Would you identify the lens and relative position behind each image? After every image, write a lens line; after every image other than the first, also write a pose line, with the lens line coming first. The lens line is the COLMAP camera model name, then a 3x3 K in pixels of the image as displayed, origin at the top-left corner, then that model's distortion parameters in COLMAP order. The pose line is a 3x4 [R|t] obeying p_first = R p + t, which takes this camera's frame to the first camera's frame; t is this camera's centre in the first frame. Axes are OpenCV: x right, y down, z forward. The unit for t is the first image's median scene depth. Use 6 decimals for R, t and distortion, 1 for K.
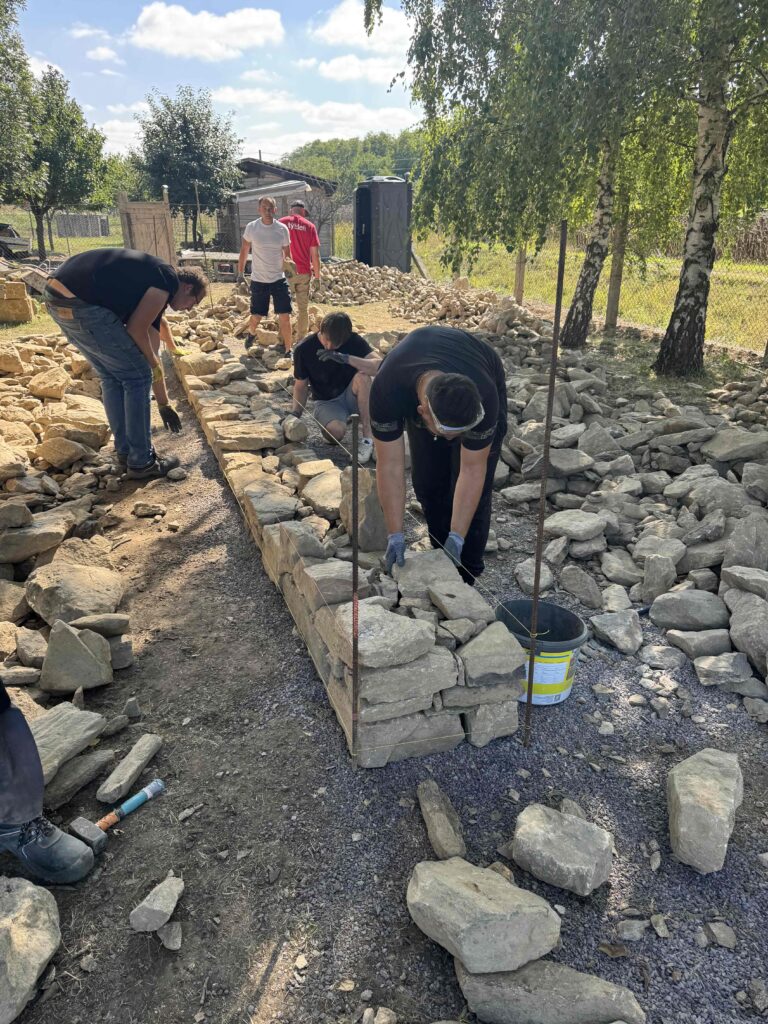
lens RADIAL K [[737.6, 0, 377.2], [0, 737.6, 520.4], [0, 0, 1]] dist [0.023980, -0.033114]
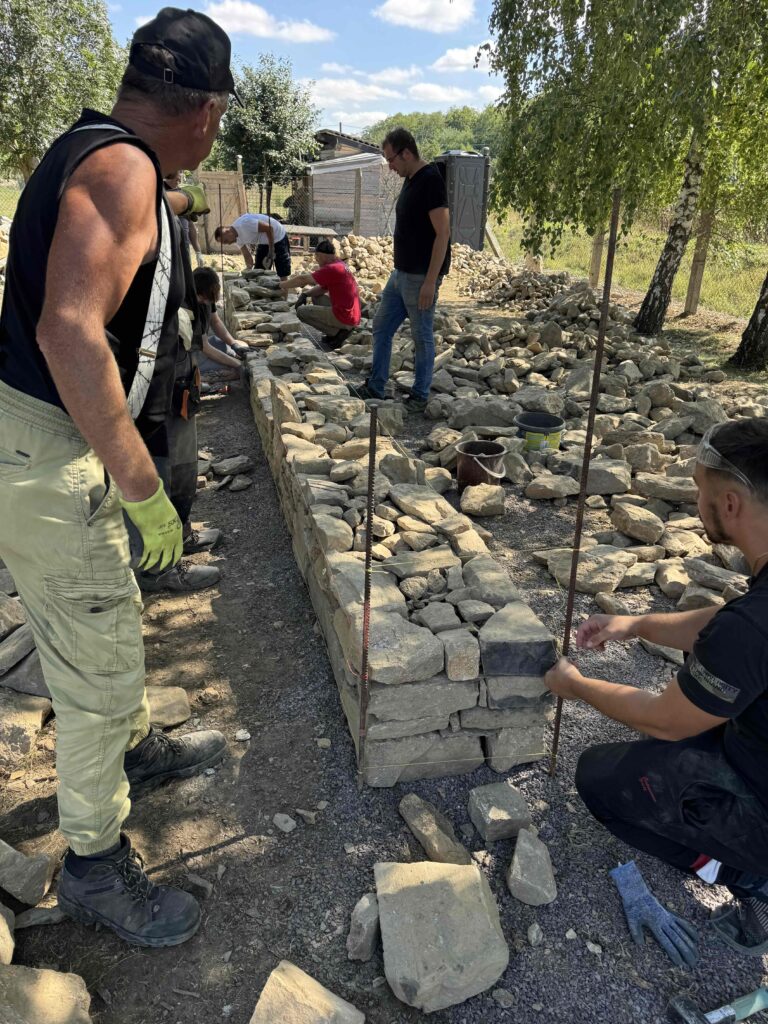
lens RADIAL K [[737.6, 0, 380.8], [0, 737.6, 519.7], [0, 0, 1]] dist [0.023980, -0.033114]
pose [[0.995448, 0.057656, -0.075886, 0.008904], [-0.055598, 0.998033, 0.028954, -0.005001], [0.077406, -0.024603, 0.996696, 0.017331]]
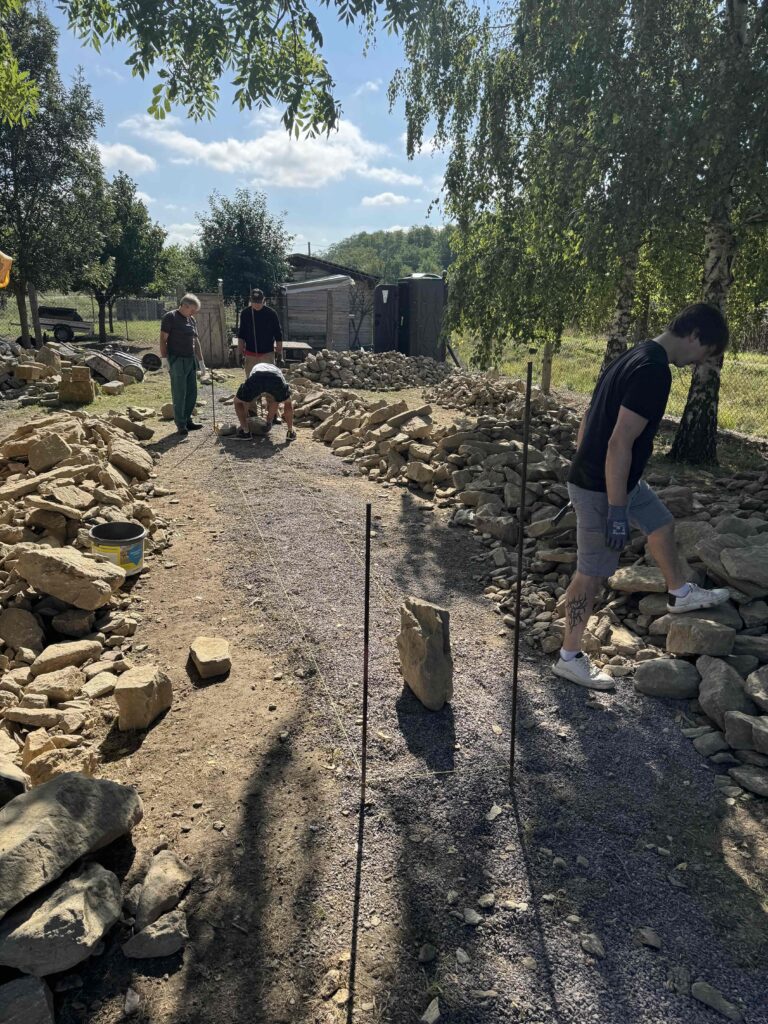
lens RADIAL K [[737.6, 0, 384.7], [0, 737.6, 521.5], [0, 0, 1]] dist [0.023980, -0.033114]
pose [[0.998901, 0.024397, -0.040014, 0.009203], [-0.028331, 0.994492, -0.100911, 0.004086], [0.037332, 0.101934, 0.994090, -0.047260]]
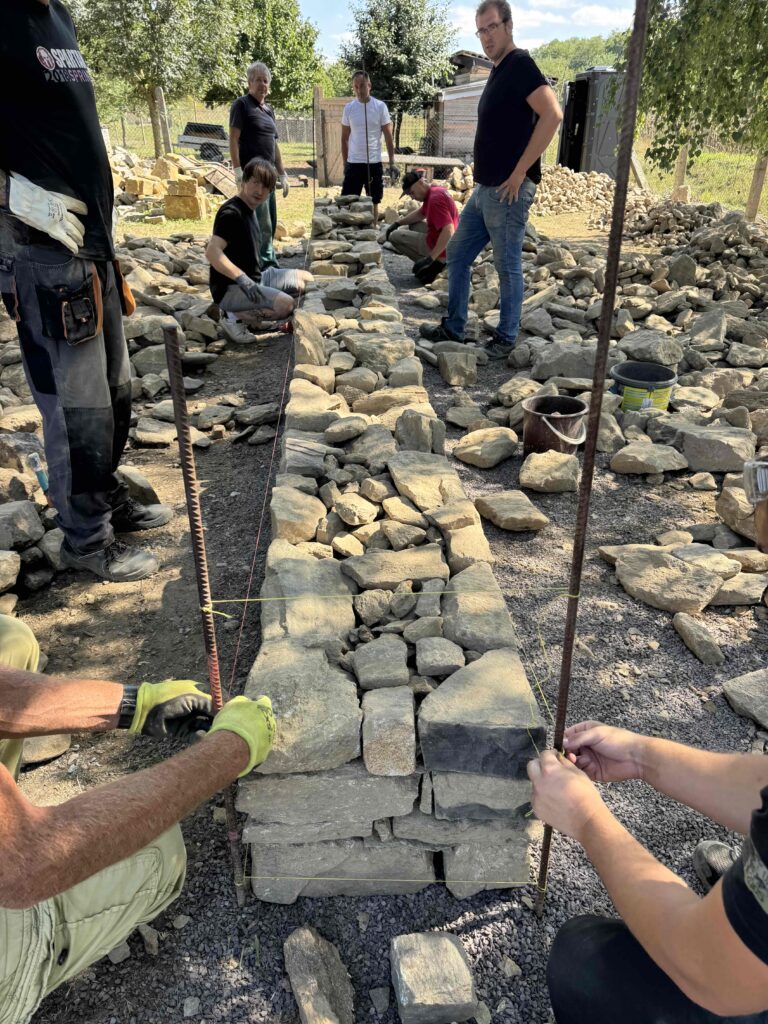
lens RADIAL K [[737.6, 0, 380.2], [0, 737.6, 516.0], [0, 0, 1]] dist [0.023980, -0.033114]
pose [[0.963450, 0.127190, -0.235768, 0.036737], [-0.104203, 0.988722, 0.107568, -0.013633], [0.246791, -0.079069, 0.965838, 0.085708]]
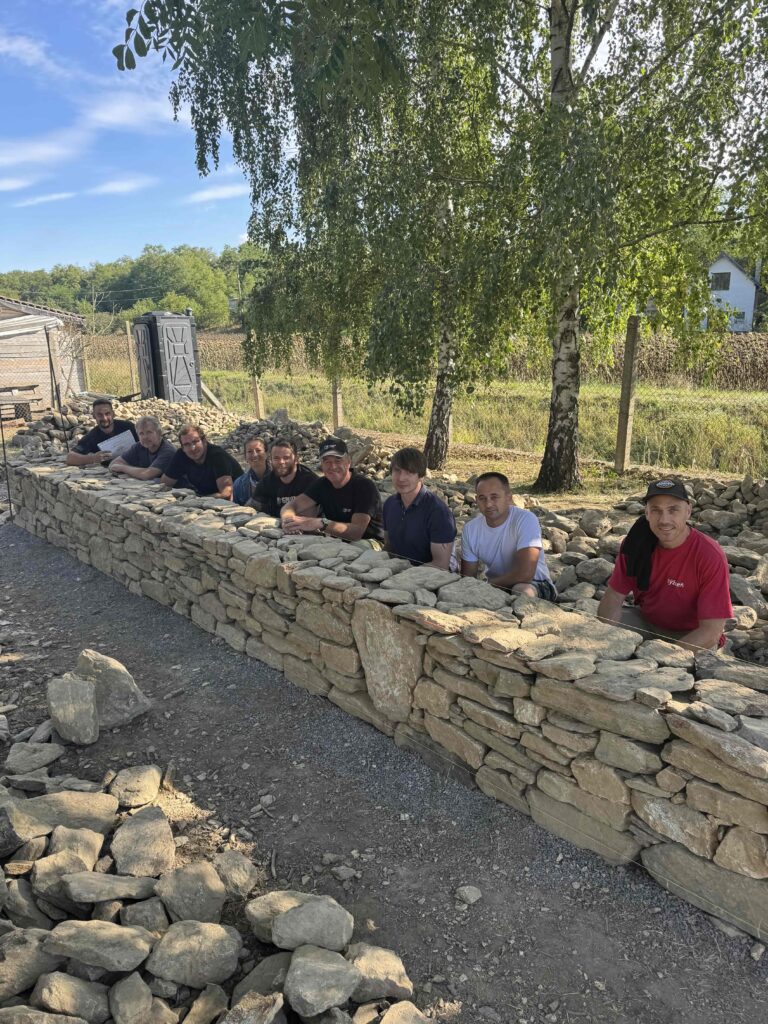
lens RADIAL K [[737.6, 0, 393.2], [0, 737.6, 514.6], [0, 0, 1]] dist [0.023980, -0.033114]
pose [[0.918956, -0.115302, 0.377127, -0.171794], [0.173677, 0.976898, -0.124528, -0.057317], [-0.354056, 0.179934, 0.917752, 0.097507]]
